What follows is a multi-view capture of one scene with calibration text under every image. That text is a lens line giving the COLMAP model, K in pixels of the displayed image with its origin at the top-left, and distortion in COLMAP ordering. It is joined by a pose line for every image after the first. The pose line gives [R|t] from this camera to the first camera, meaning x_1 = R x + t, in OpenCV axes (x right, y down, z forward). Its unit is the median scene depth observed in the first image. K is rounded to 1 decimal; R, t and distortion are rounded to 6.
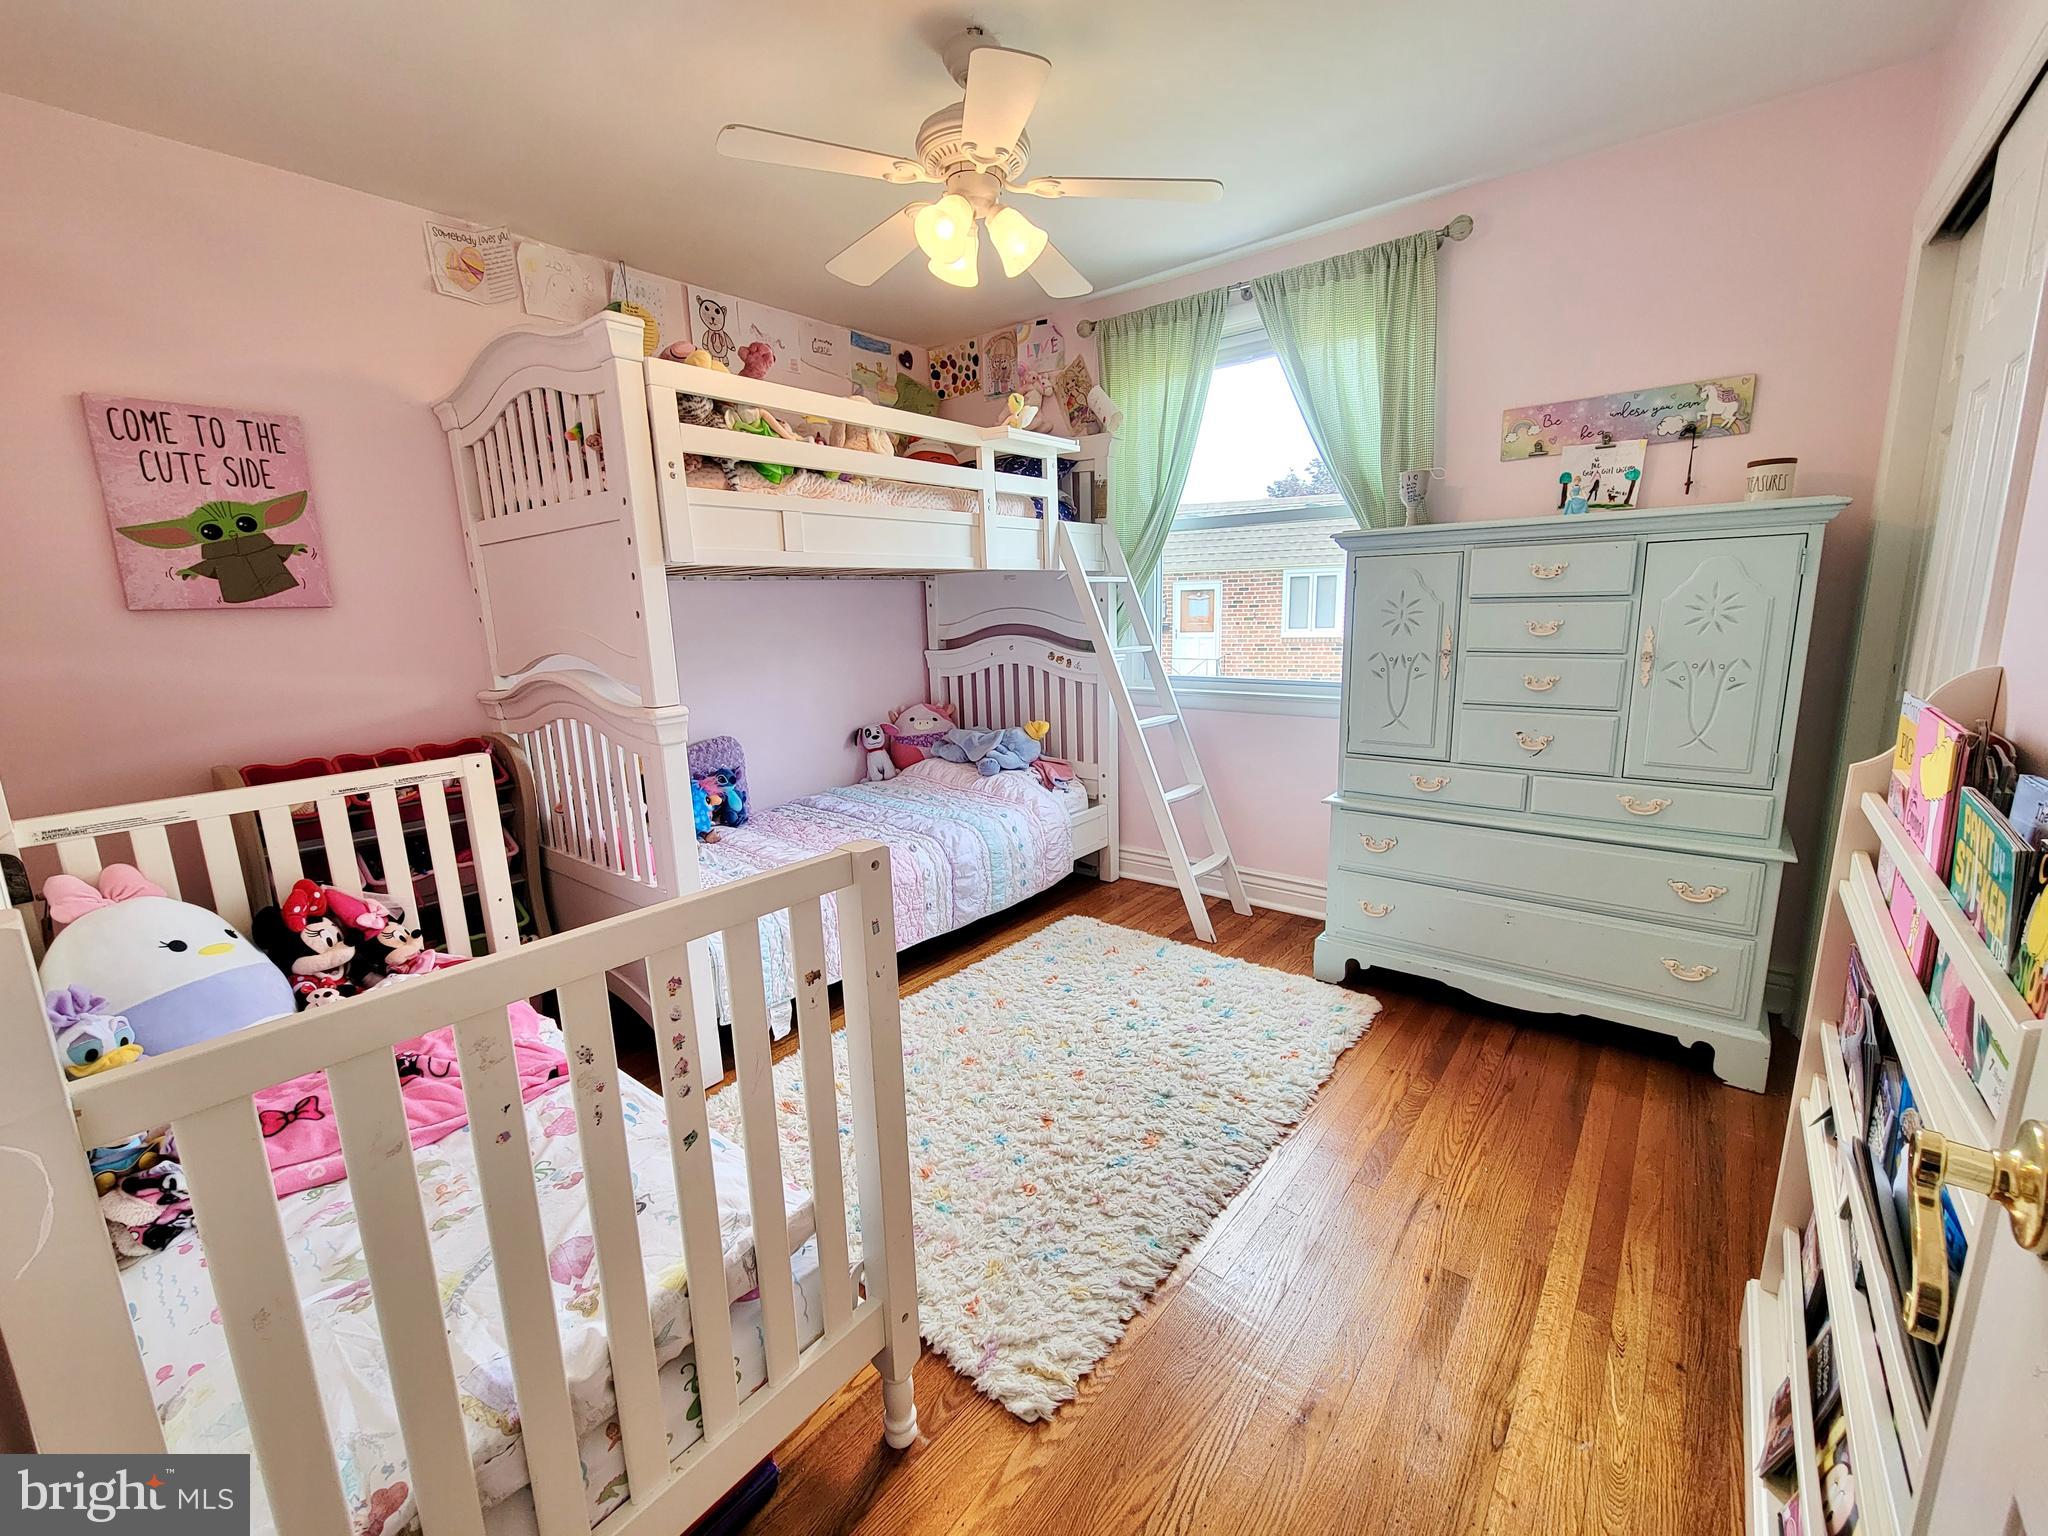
lens RADIAL K [[839.7, 0, 1013.8], [0, 839.7, 767.3], [0, 0, 1]] dist [-0.001764, 0.000371]
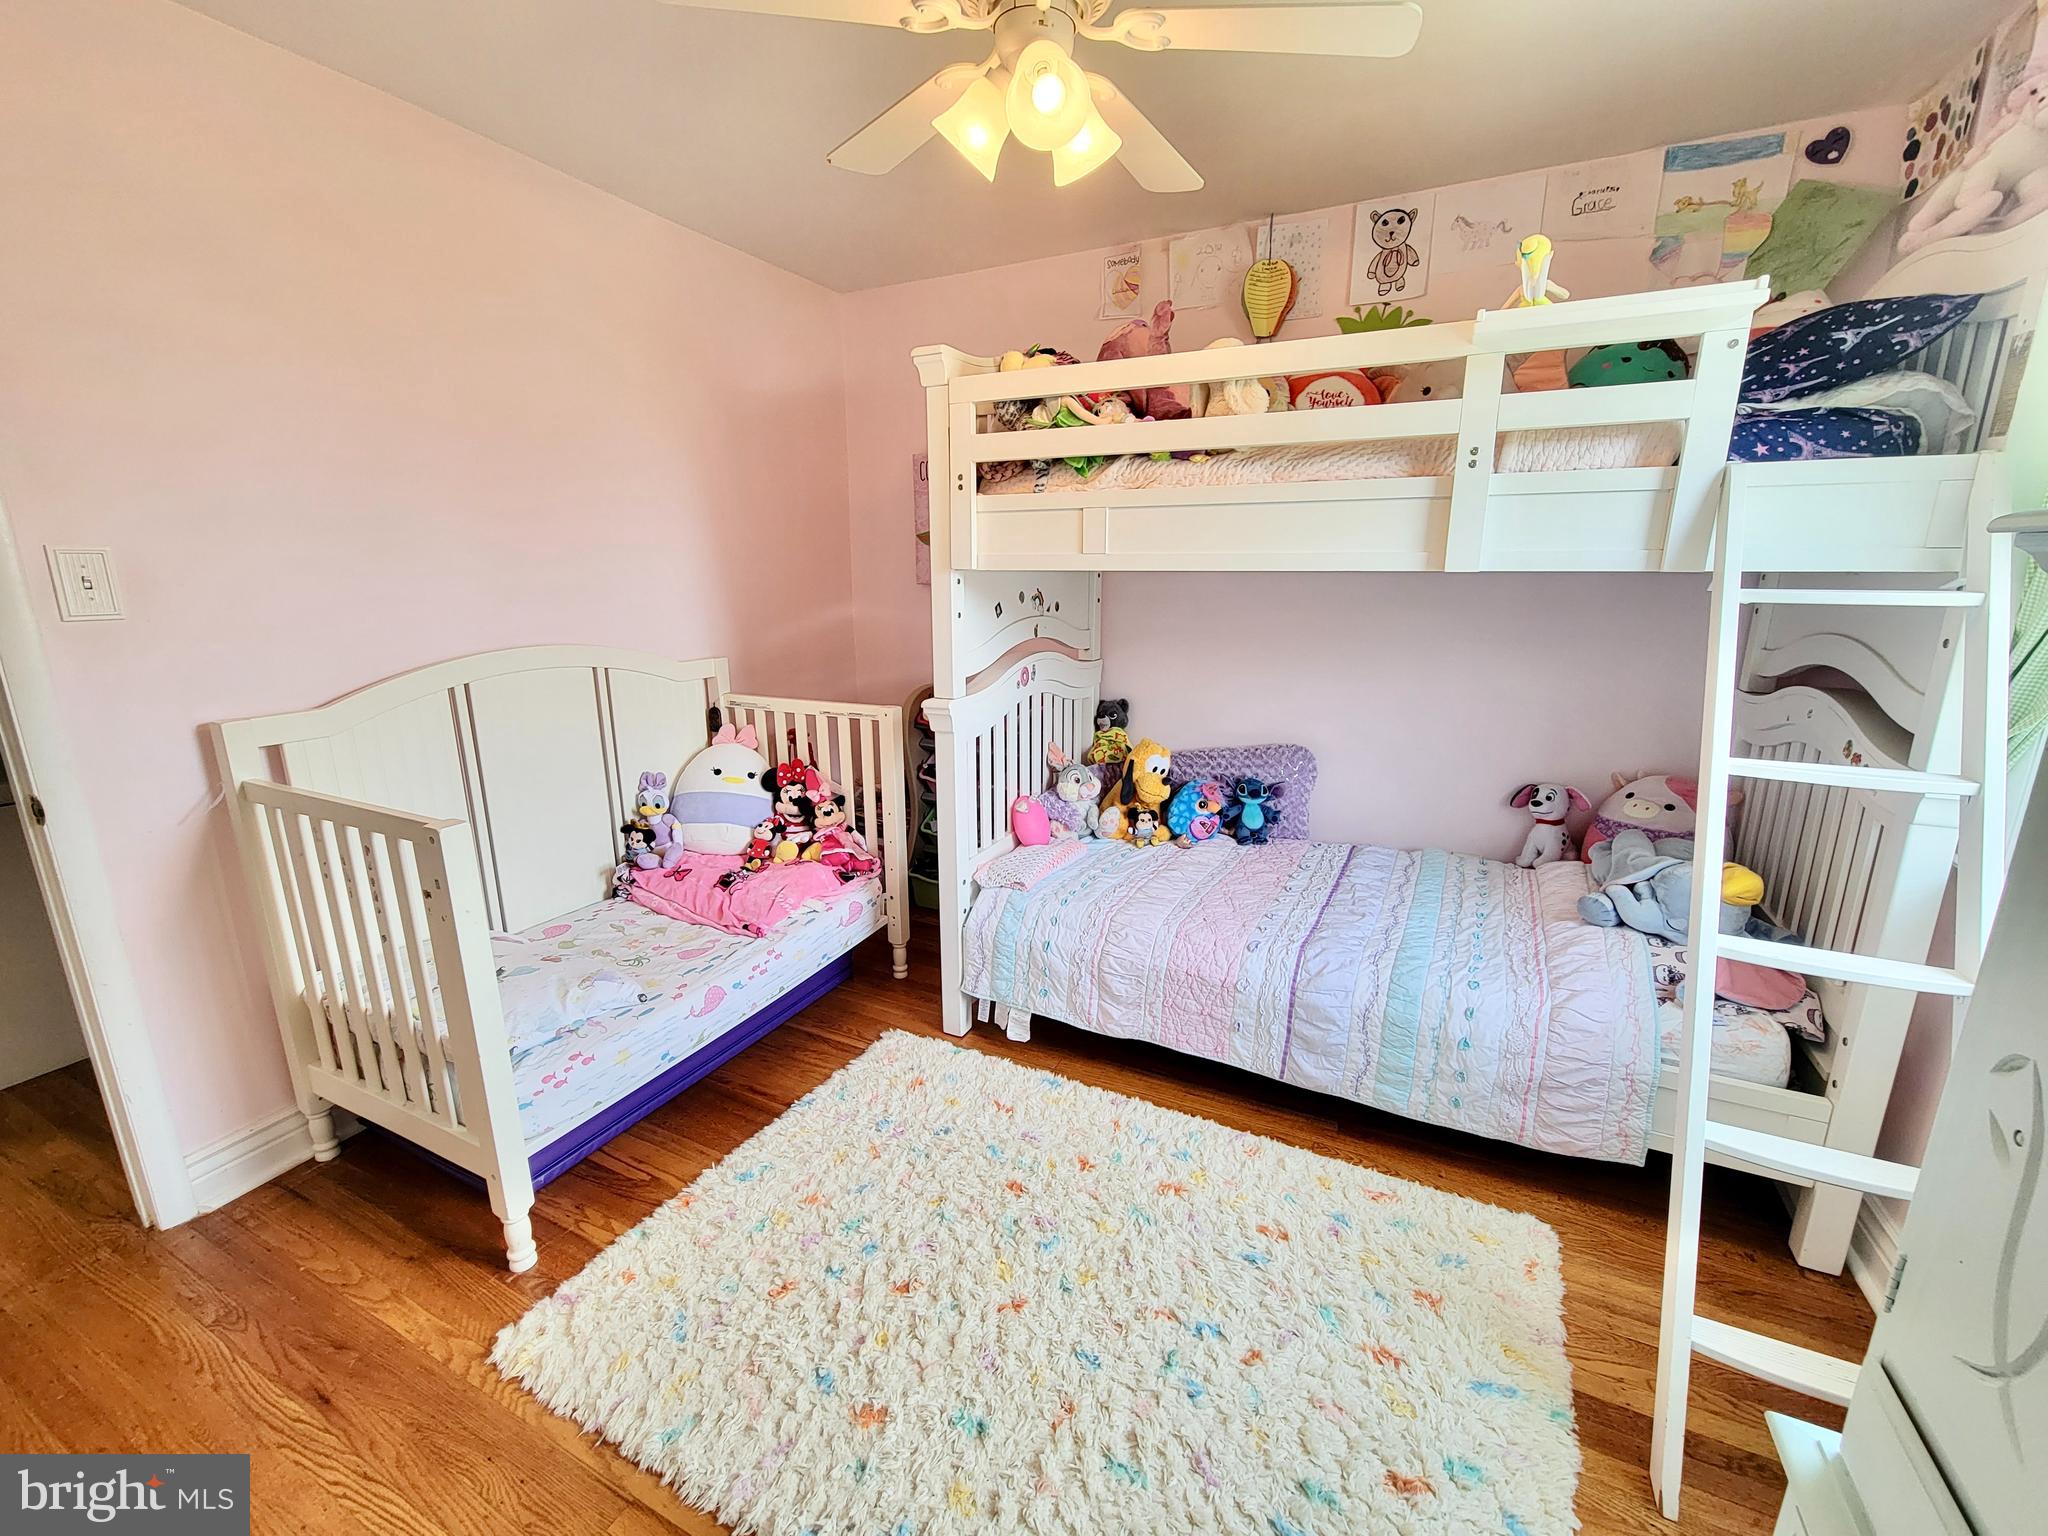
lens RADIAL K [[839.7, 0, 1017.7], [0, 839.7, 763.1], [0, 0, 1]] dist [-0.001764, 0.000371]
pose [[0.225888, 0.257561, -0.939488, 0.498124], [-0.190628, 0.957456, 0.216653, -0.183637], [0.955319, 0.130153, 0.265377, 0.593416]]
